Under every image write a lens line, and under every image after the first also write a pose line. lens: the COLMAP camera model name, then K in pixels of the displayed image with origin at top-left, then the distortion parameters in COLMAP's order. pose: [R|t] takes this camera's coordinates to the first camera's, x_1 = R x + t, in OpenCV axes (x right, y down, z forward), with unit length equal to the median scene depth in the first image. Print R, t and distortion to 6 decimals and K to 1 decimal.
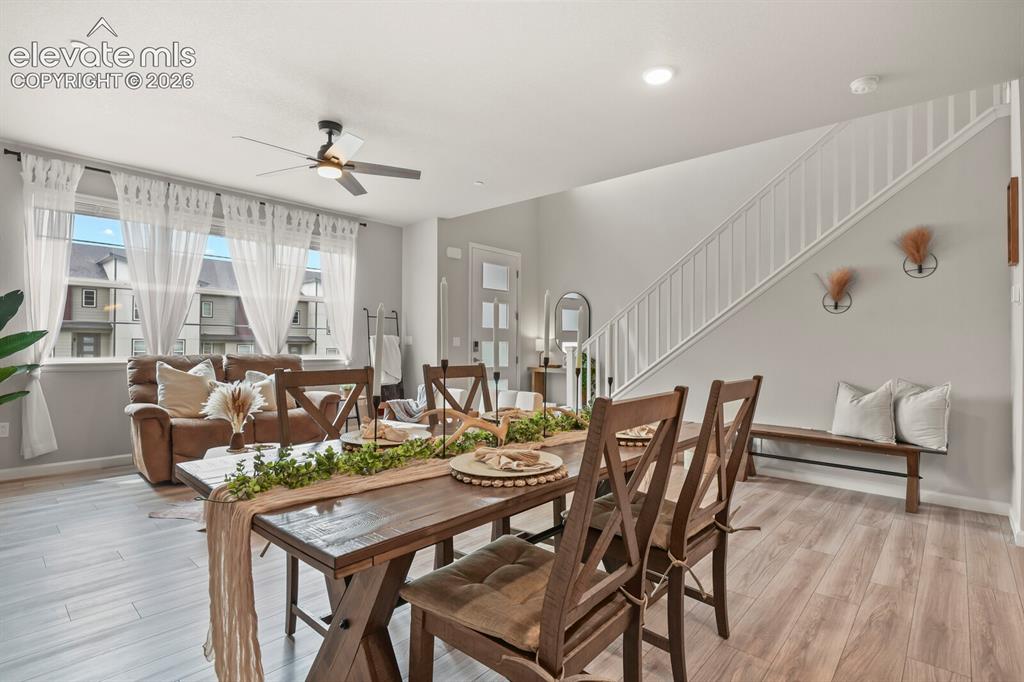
lens RADIAL K [[495.3, 0, 514.2], [0, 495.3, 344.9], [0, 0, 1]] dist [-0.002316, -0.005242]
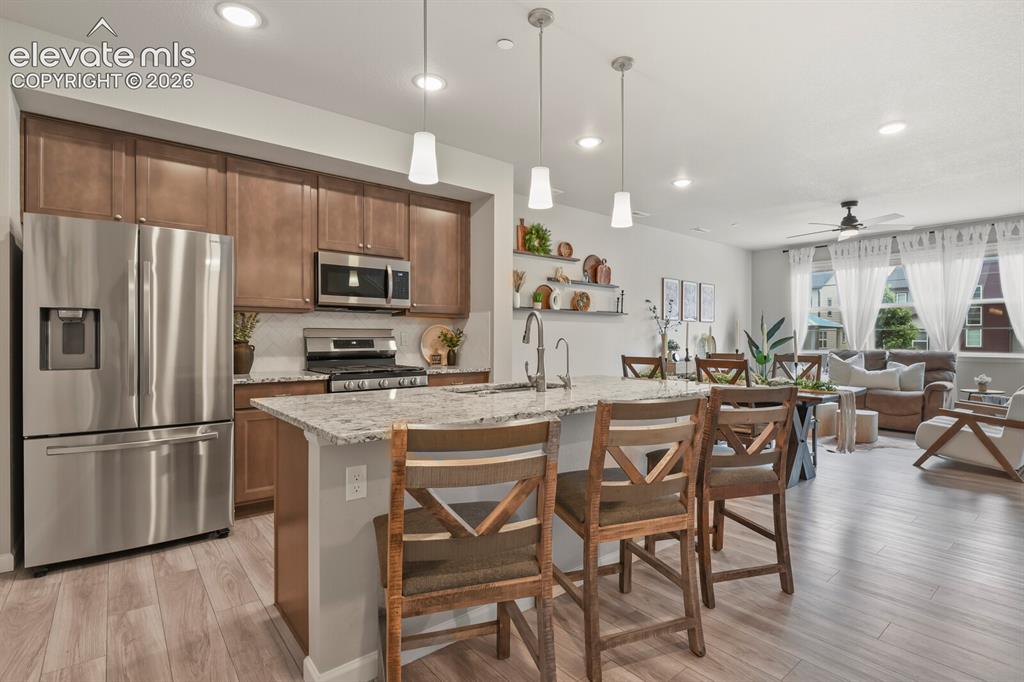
lens RADIAL K [[495.3, 0, 522.2], [0, 495.3, 340.1], [0, 0, 1]] dist [-0.002316, -0.005242]
pose [[-0.141737, -0.004113, -0.989896, 1.121104], [-0.002337, 0.999990, -0.003820, -0.001680], [0.989902, 0.001772, -0.141745, 0.171620]]
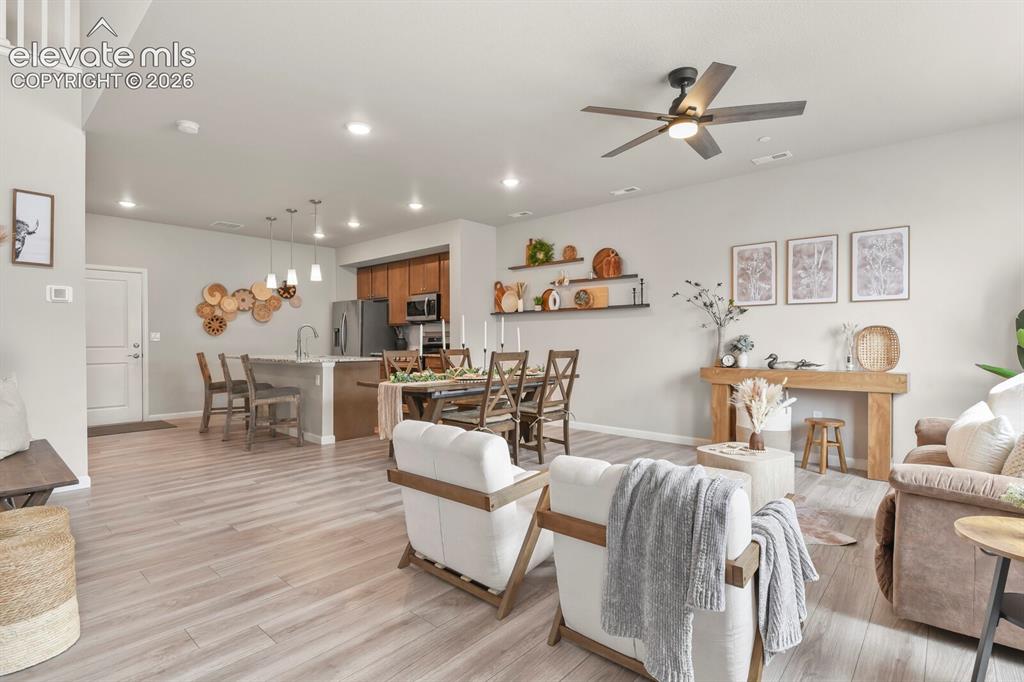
lens RADIAL K [[495.3, 0, 516.2], [0, 495.3, 342.8], [0, 0, 1]] dist [-0.002316, -0.005242]
pose [[-0.999916, -0.006343, -0.011277, -0.072457], [-0.006388, 0.999972, 0.003973, 0.004952], [0.011251, 0.004045, -0.999929, 1.558950]]
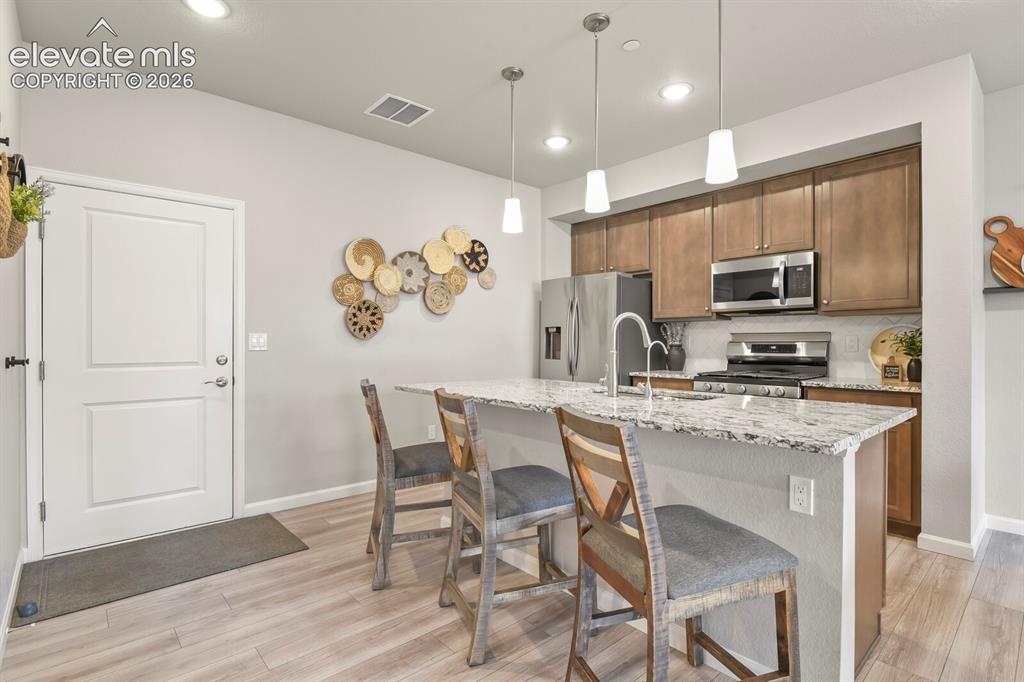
lens RADIAL K [[495.3, 0, 516.4], [0, 495.3, 339.8], [0, 0, 1]] dist [-0.002316, -0.005242]
pose [[-0.994821, -0.008632, 0.101278, 0.595508], [-0.009221, 0.999943, -0.005349, -0.003781], [-0.101226, -0.006255, -0.994844, 0.680249]]
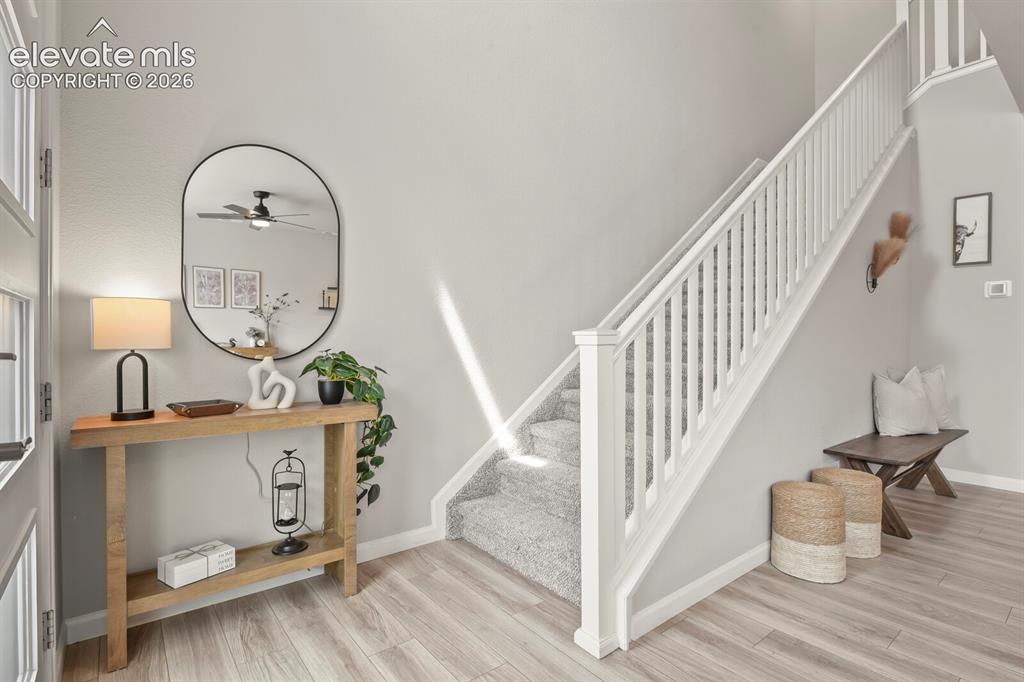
lens RADIAL K [[495.3, 0, 524.1], [0, 495.3, 345.5], [0, 0, 1]] dist [-0.002316, -0.005242]
pose [[0.153968, -0.022665, 0.987816, -0.257320], [-0.000075, 0.999737, 0.022951, 0.006400], [-0.988076, -0.003607, 0.153926, 1.371637]]
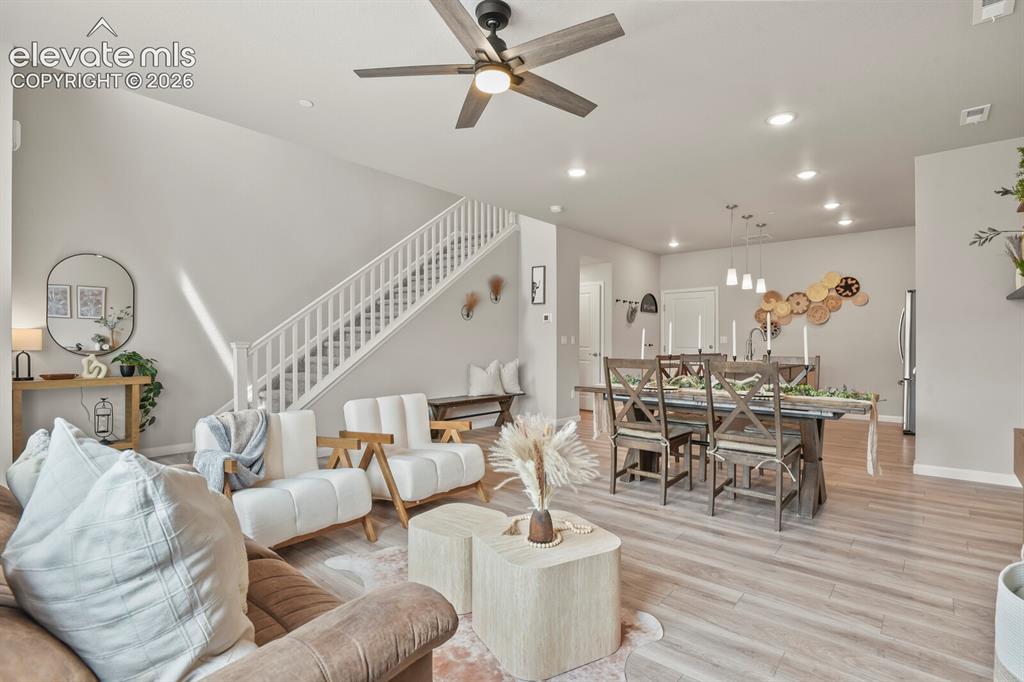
lens RADIAL K [[495.3, 0, 521.1], [0, 495.3, 343.8], [0, 0, 1]] dist [-0.002316, -0.005242]
pose [[-0.039627, -0.012345, 0.999138, -0.880328], [-0.002503, 0.999922, 0.012255, -0.007565], [-0.999211, -0.002015, -0.039655, 0.841352]]
